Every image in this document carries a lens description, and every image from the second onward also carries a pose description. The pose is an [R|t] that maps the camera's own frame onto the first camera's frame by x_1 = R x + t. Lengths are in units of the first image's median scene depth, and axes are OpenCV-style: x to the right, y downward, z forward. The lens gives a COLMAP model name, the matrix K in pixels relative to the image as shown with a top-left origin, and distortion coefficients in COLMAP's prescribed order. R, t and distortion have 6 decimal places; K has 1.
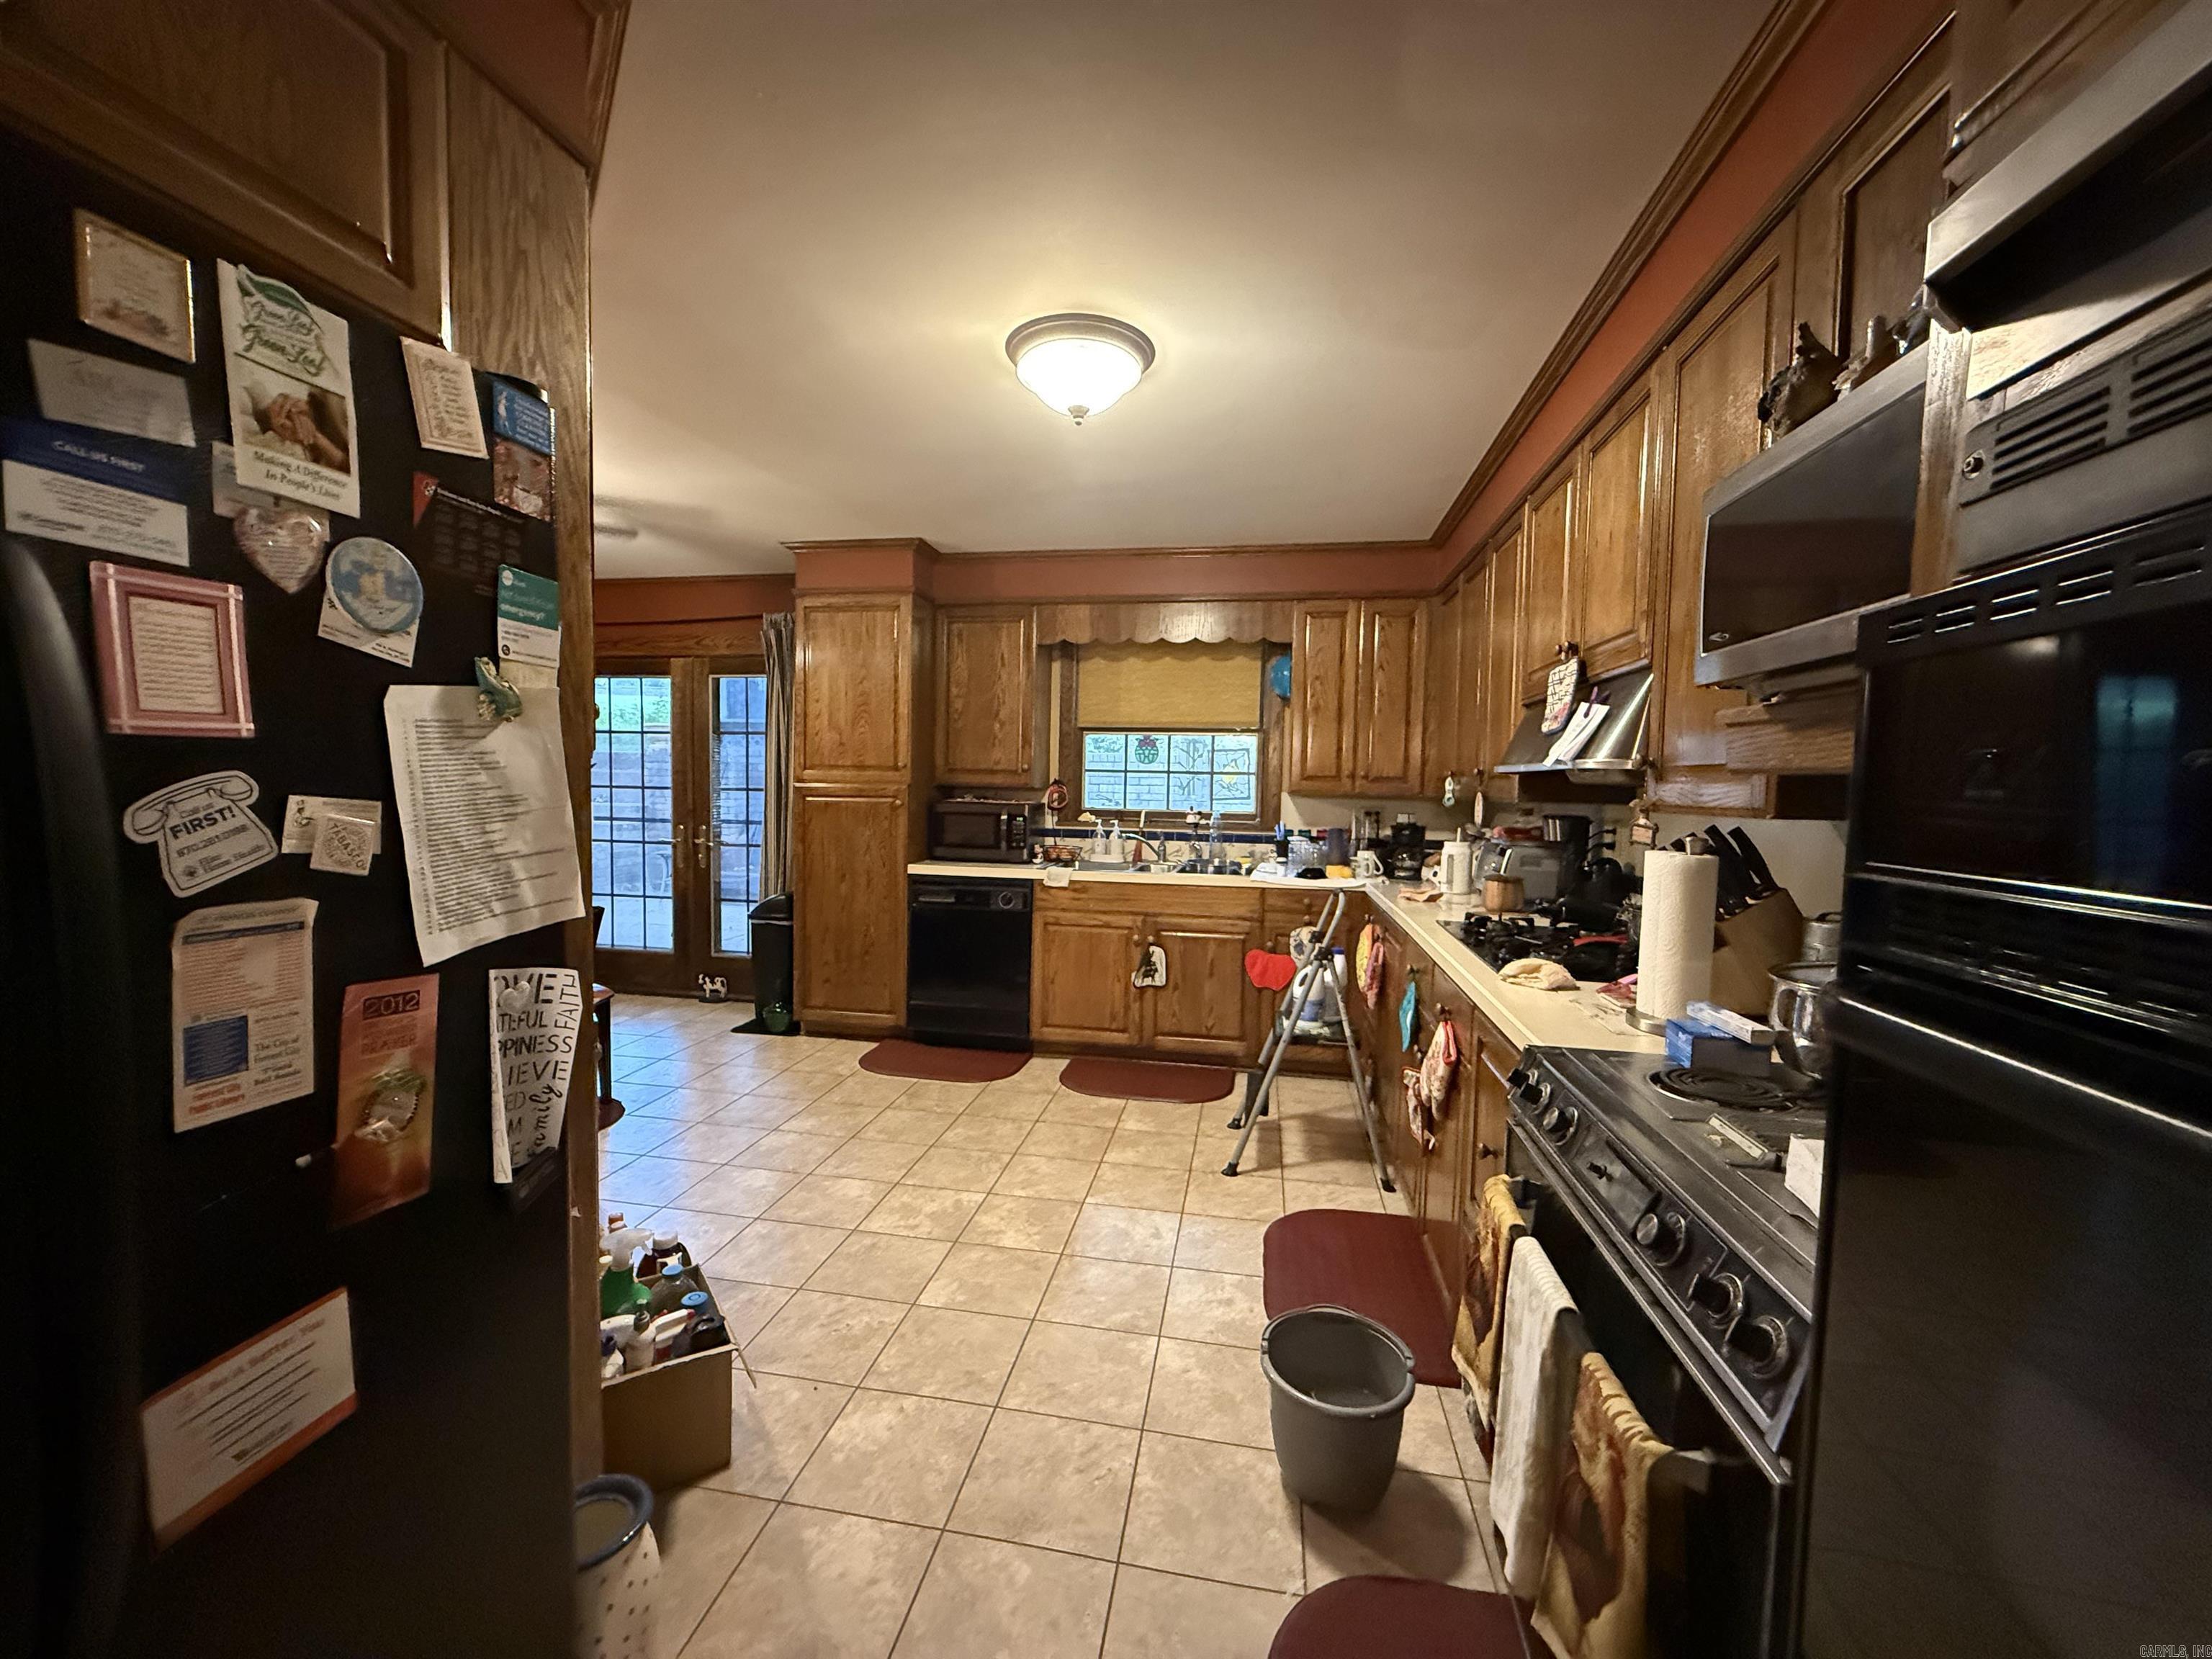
lens RADIAL K [[880.1, 0, 1100.3], [0, 880.1, 829.9], [0, 0, 1]] dist [-0.000059, 0.000575]
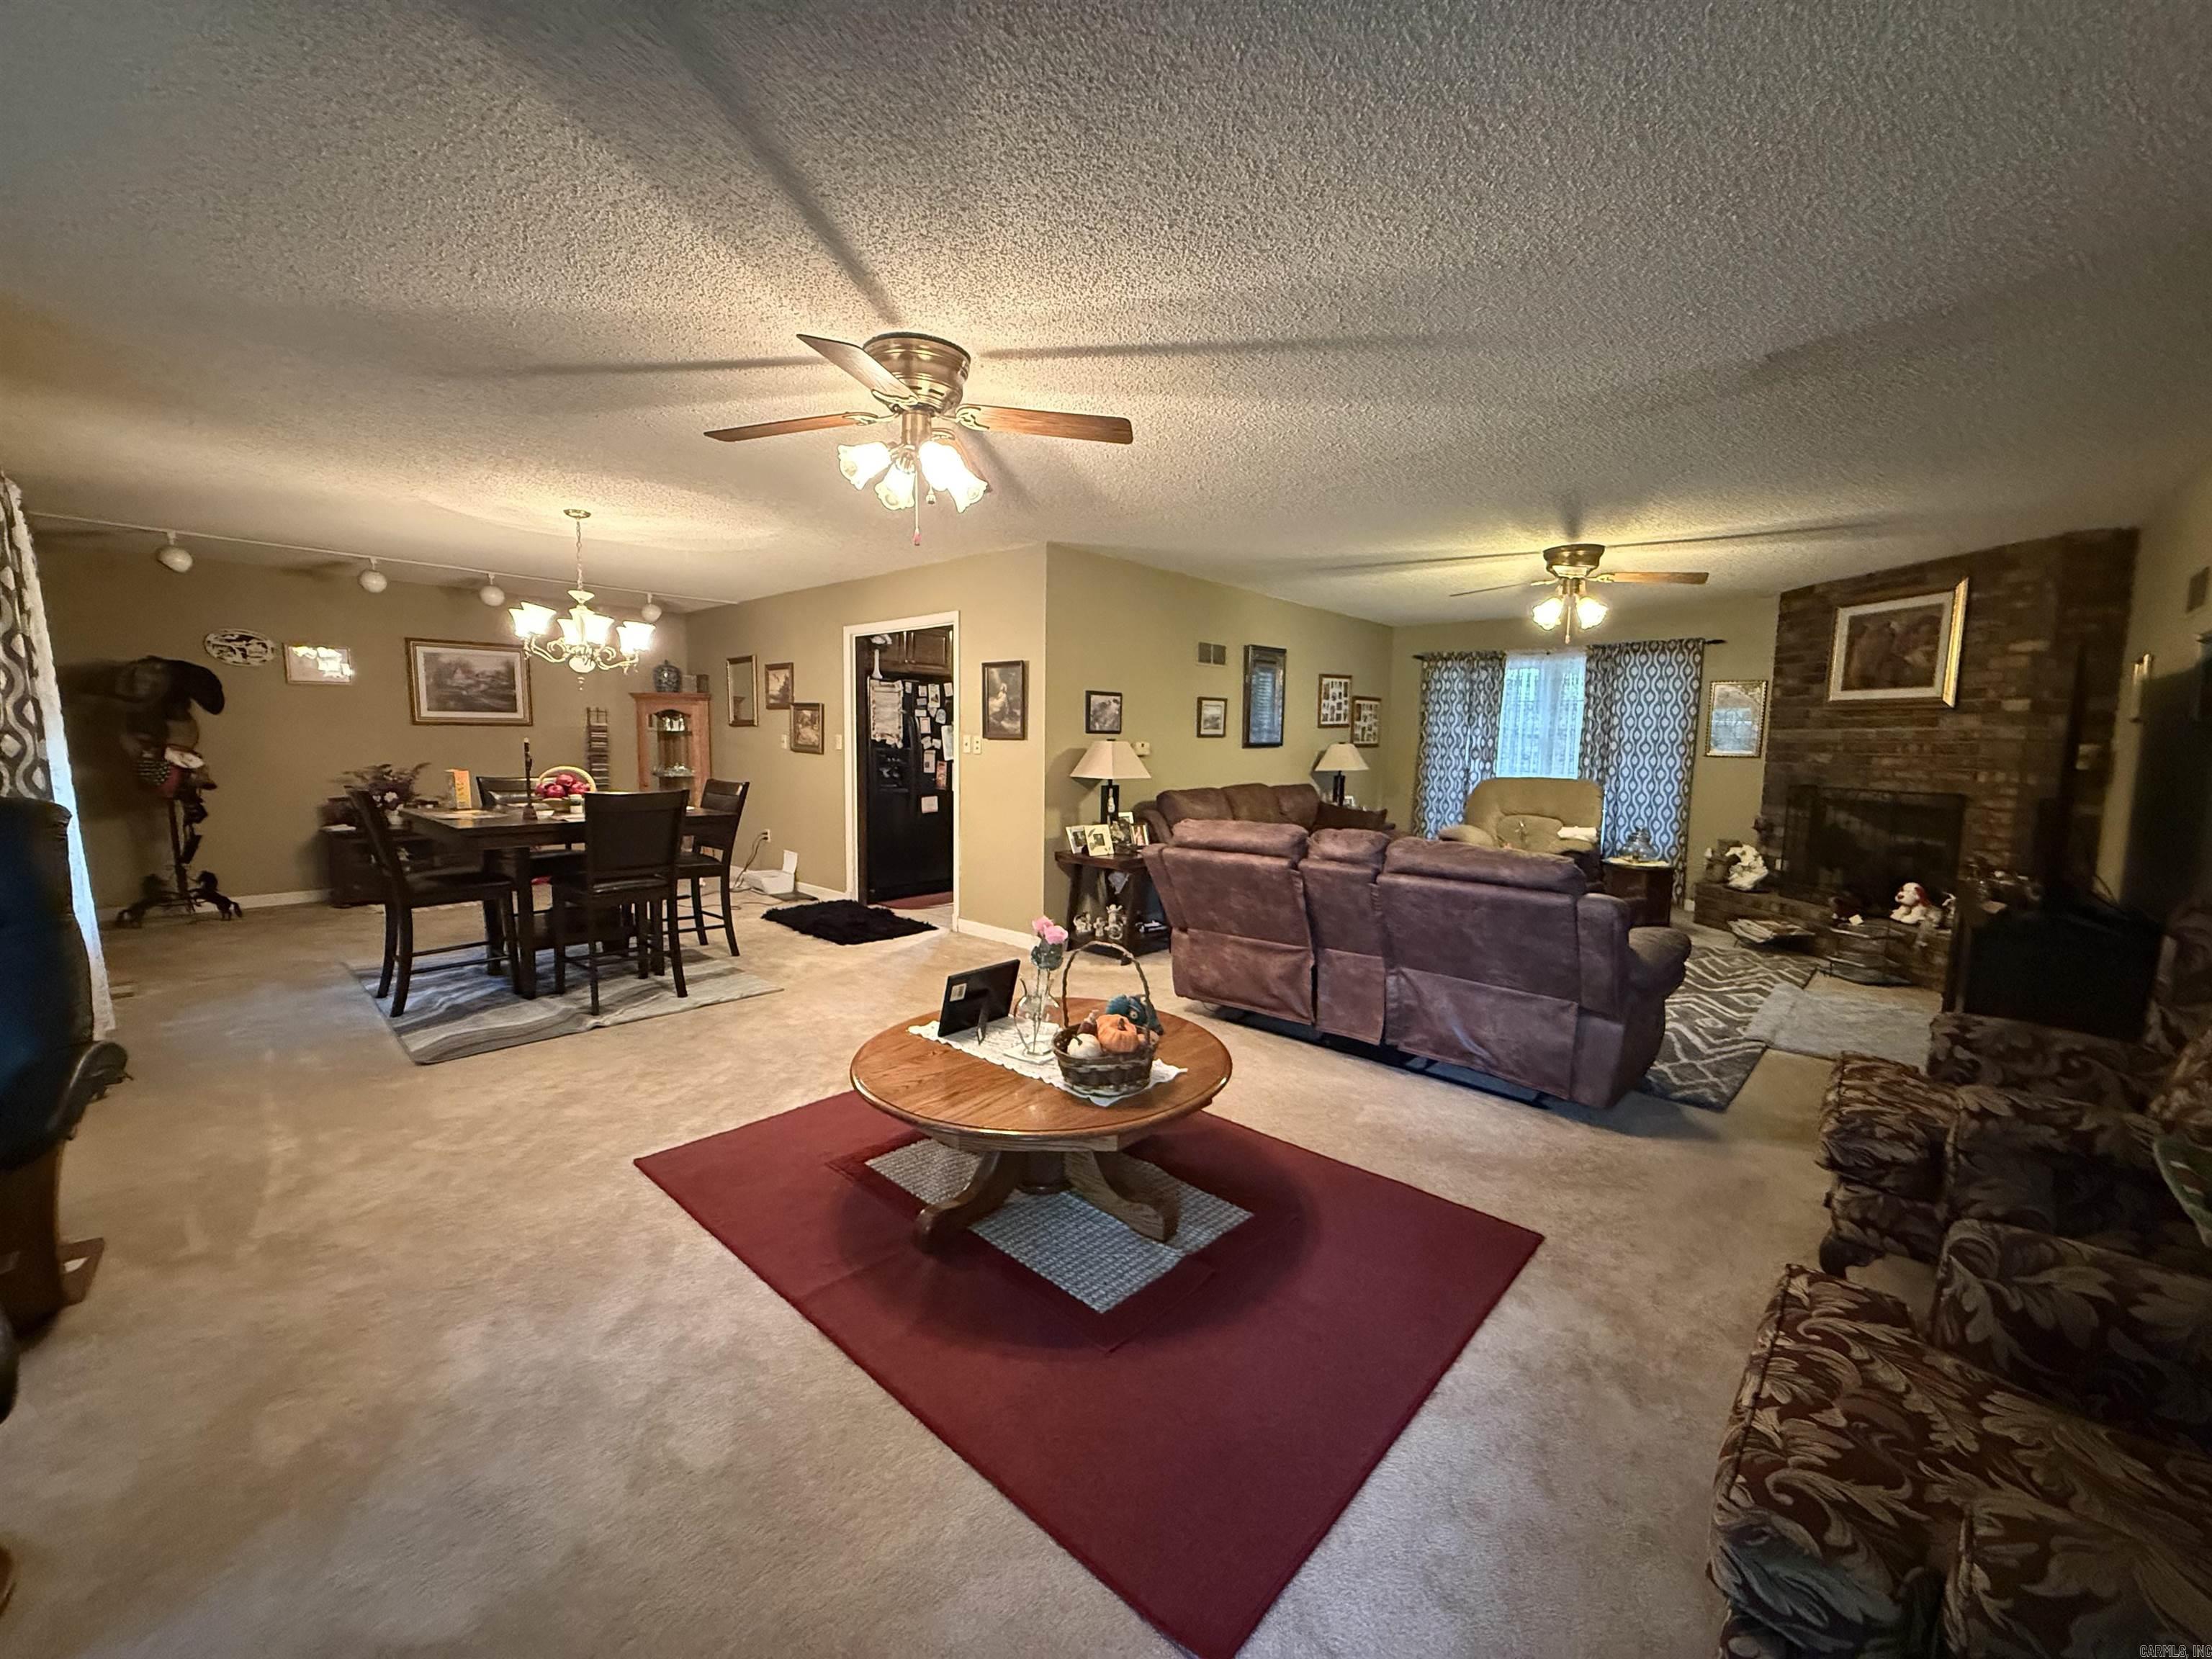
lens RADIAL K [[880.1, 0, 1100.3], [0, 880.1, 829.9], [0, 0, 1]] dist [-0.000059, 0.000575]
pose [[0.842609, 0.048594, -0.536329, 5.844513], [-0.025959, 0.998428, 0.049680, 0.427238], [0.537900, -0.027938, 0.842545, -6.167930]]
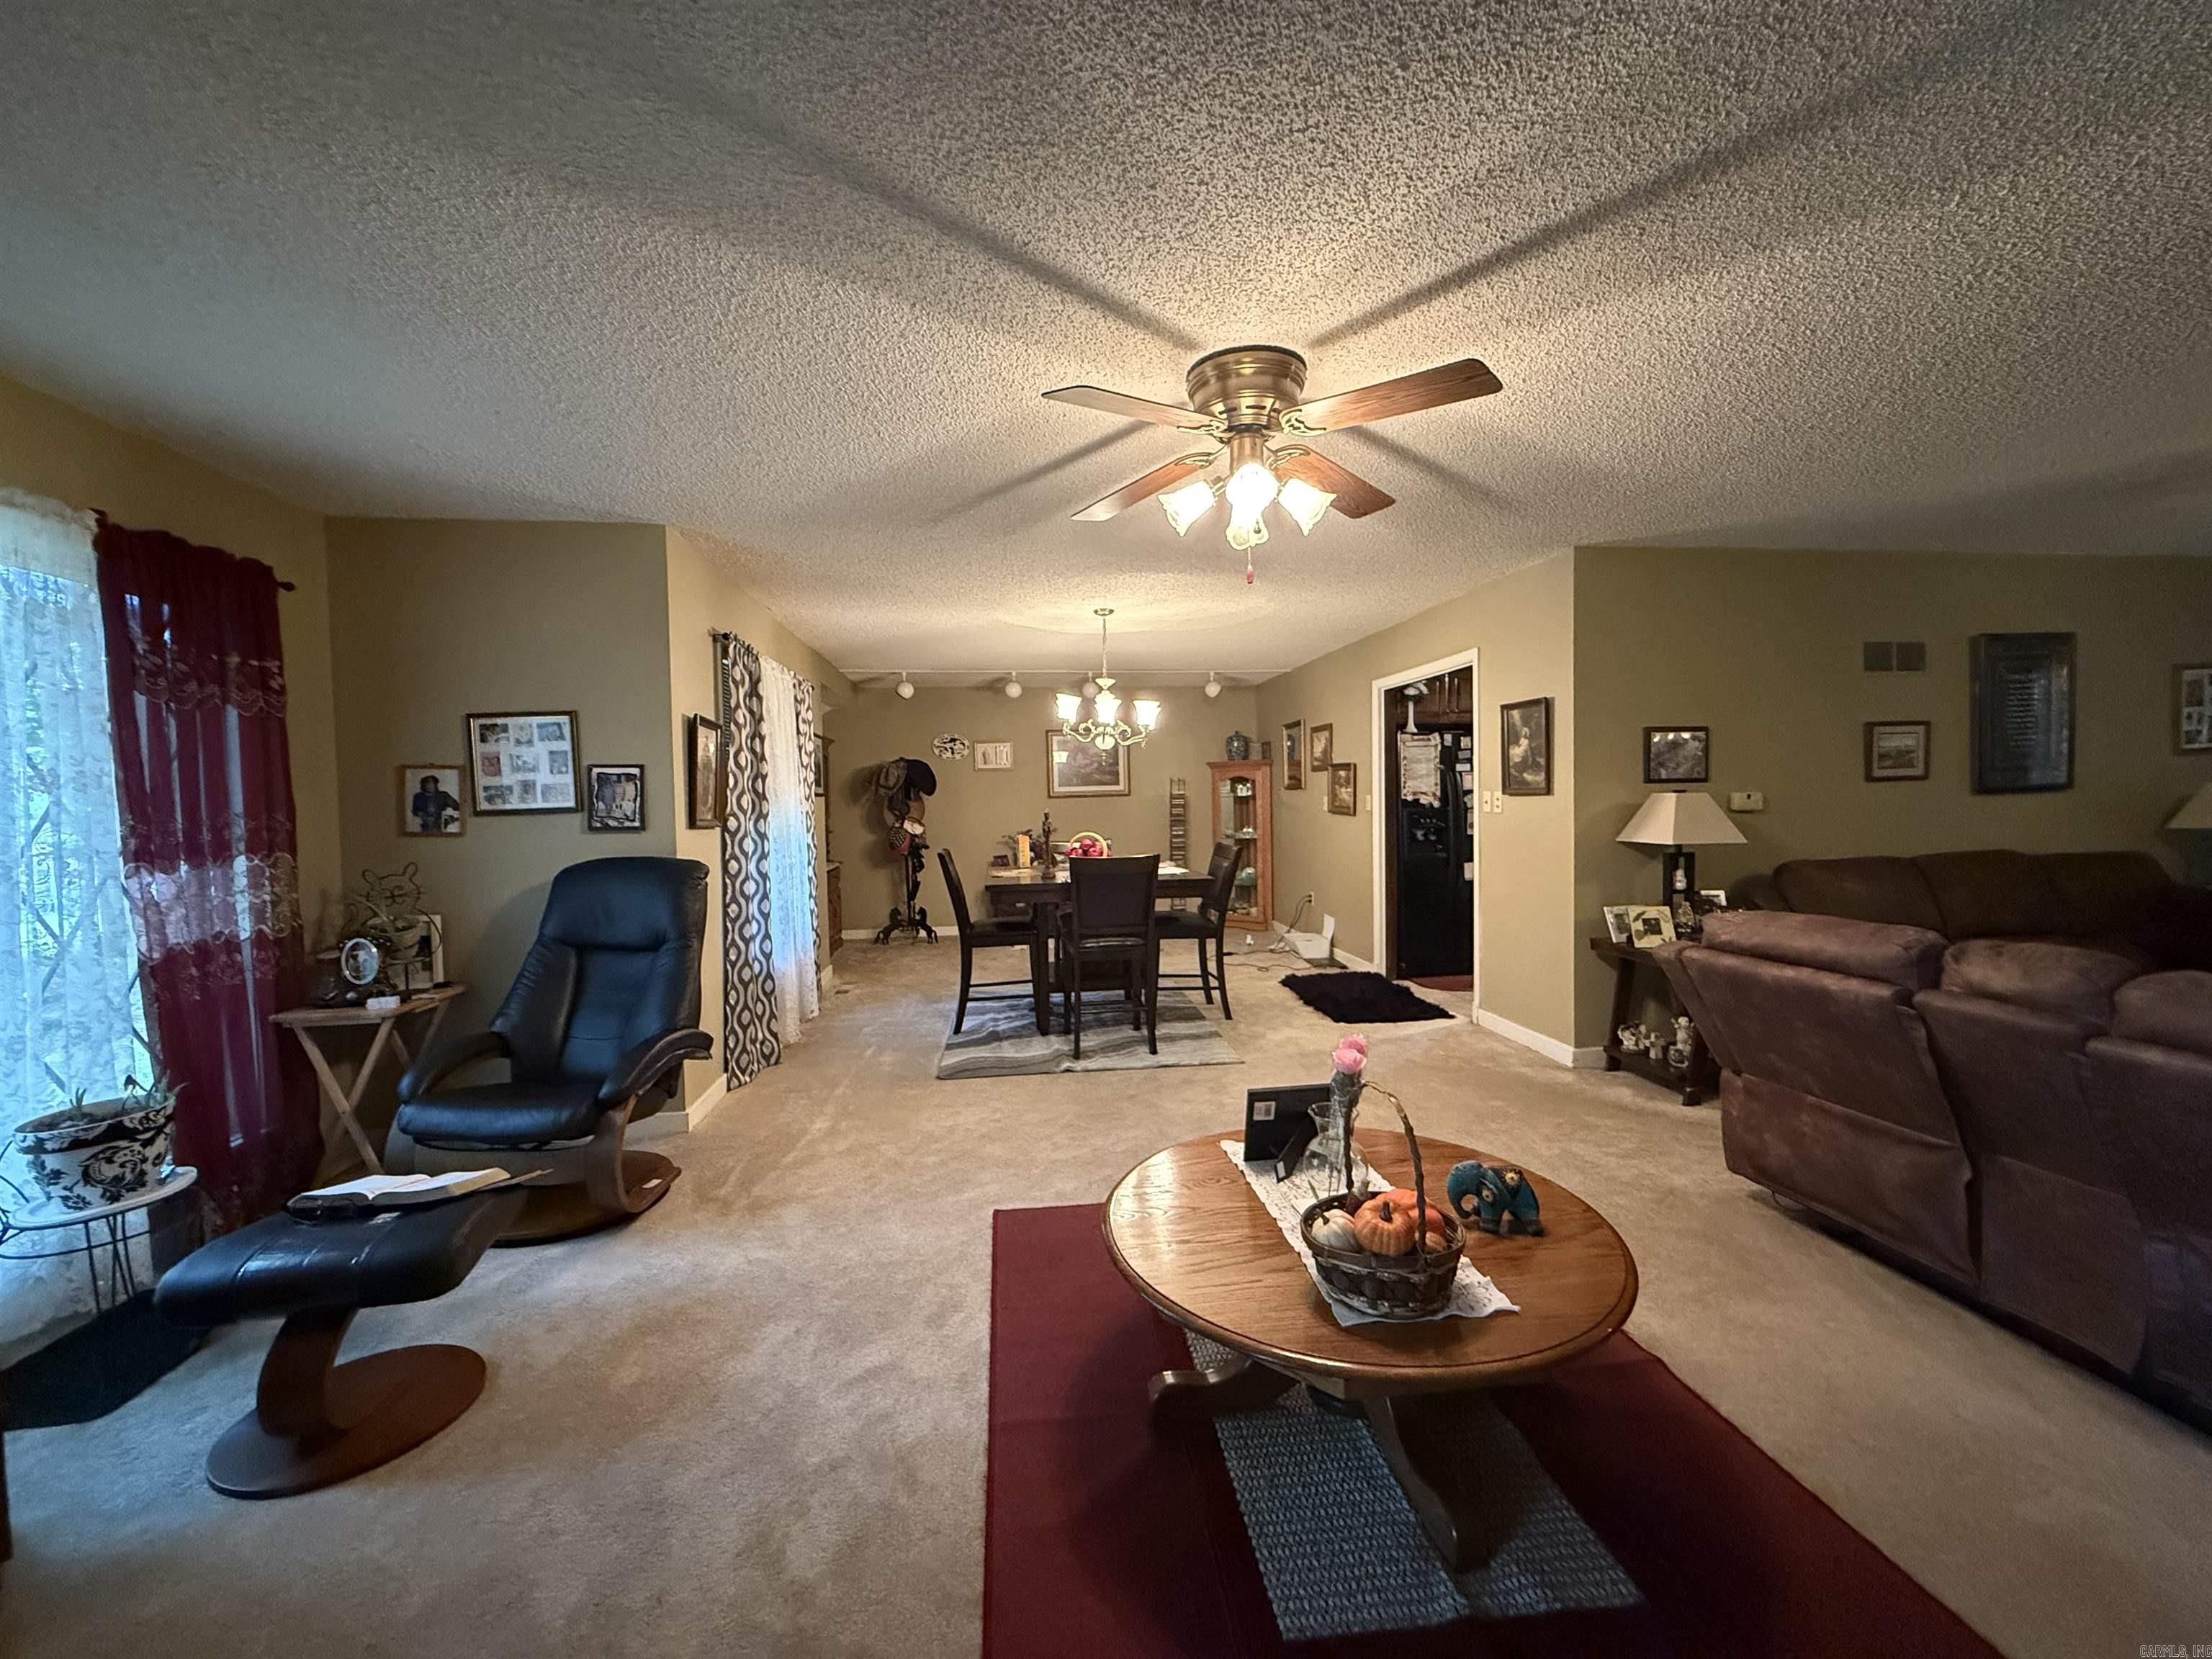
lens RADIAL K [[880.1, 0, 1100.3], [0, 880.1, 829.9], [0, 0, 1]] dist [-0.000059, 0.000575]
pose [[0.286038, 0.008606, -0.958180, 6.115367], [-0.023138, 0.999730, 0.002072, 0.349811], [0.957939, 0.021578, 0.286160, -4.869438]]
